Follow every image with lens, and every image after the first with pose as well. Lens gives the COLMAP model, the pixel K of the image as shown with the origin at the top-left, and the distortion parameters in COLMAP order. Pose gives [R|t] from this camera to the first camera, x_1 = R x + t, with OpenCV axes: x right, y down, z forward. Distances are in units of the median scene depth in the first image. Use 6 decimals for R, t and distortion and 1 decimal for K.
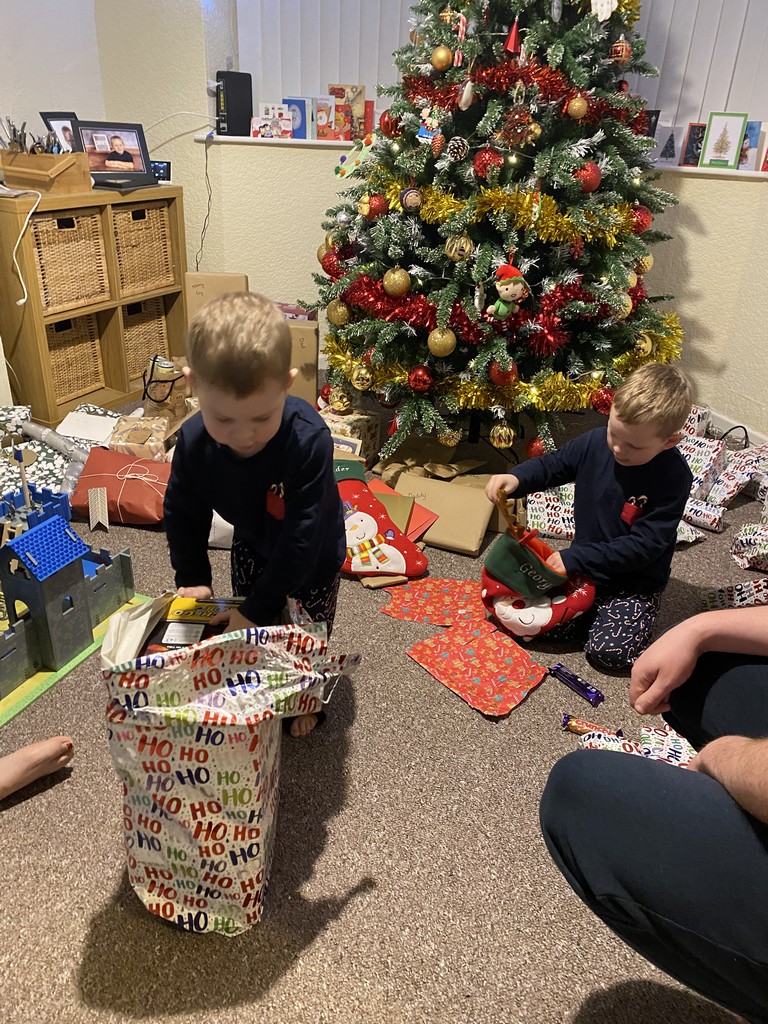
lens RADIAL K [[777.3, 0, 385.6], [0, 777.3, 511.4], [0, 0, 1]] dist [0.038473, -0.036726]
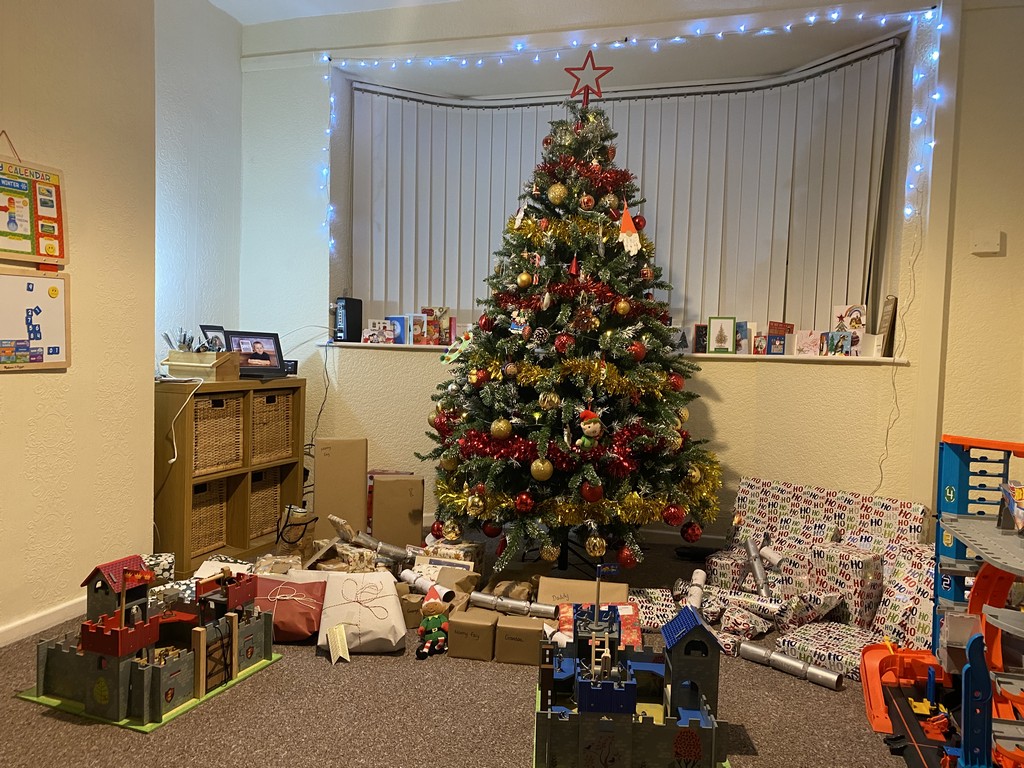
lens RADIAL K [[772.2, 0, 510.3], [0, 772.2, 389.4], [0, 0, 1]] dist [0.147746, -0.318076]
pose [[0.991840, -0.028278, 0.124311, -0.124671], [0.076739, 0.911078, -0.405028, 0.159921], [-0.101804, 0.411262, 0.905814, -0.178119]]
